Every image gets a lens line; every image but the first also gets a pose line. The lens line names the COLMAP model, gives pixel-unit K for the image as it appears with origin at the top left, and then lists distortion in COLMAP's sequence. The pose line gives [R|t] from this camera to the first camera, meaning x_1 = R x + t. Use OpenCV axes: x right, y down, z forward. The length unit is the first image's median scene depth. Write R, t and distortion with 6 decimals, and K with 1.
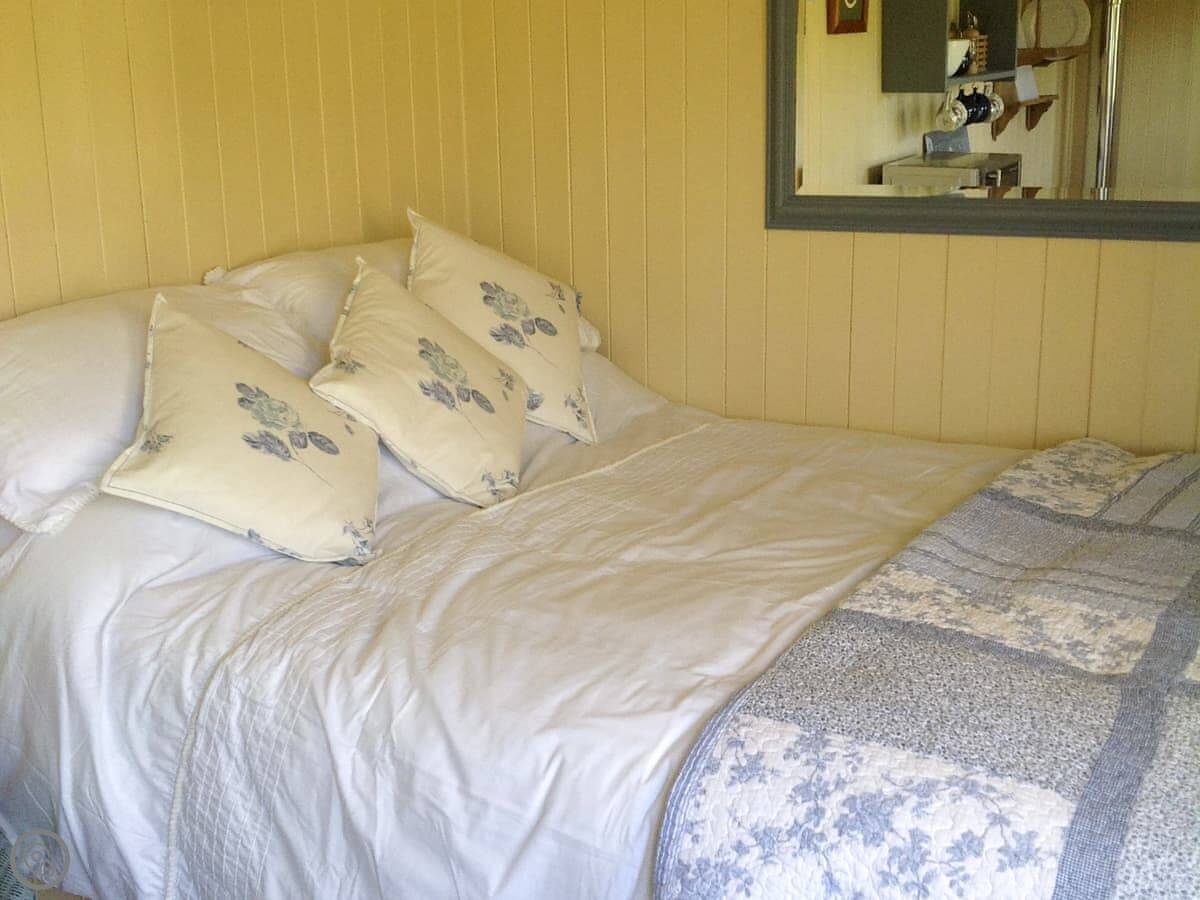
lens RADIAL K [[1527.2, 0, 600.6], [0, 1527.2, 447.6], [0, 0, 1]] dist [0.031894, 0.000000]
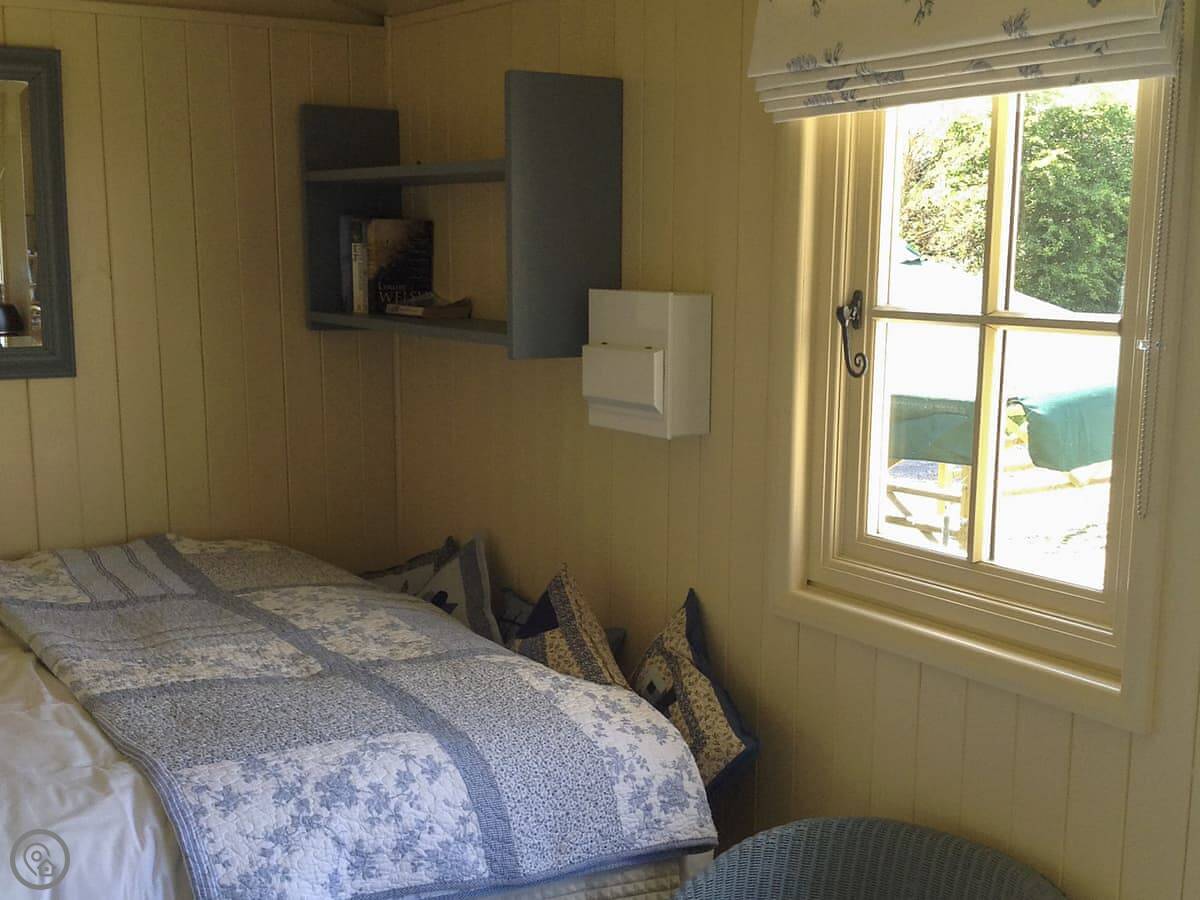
lens RADIAL K [[1527.2, 0, 607.1], [0, 1527.2, 456.5], [0, 0, 1]] dist [0.031894, 0.000000]
pose [[0.367424, -0.097955, 0.924881, -0.962256], [0.176416, 0.983725, 0.034103, -0.056434], [-0.913169, 0.150634, 0.378725, 0.211176]]
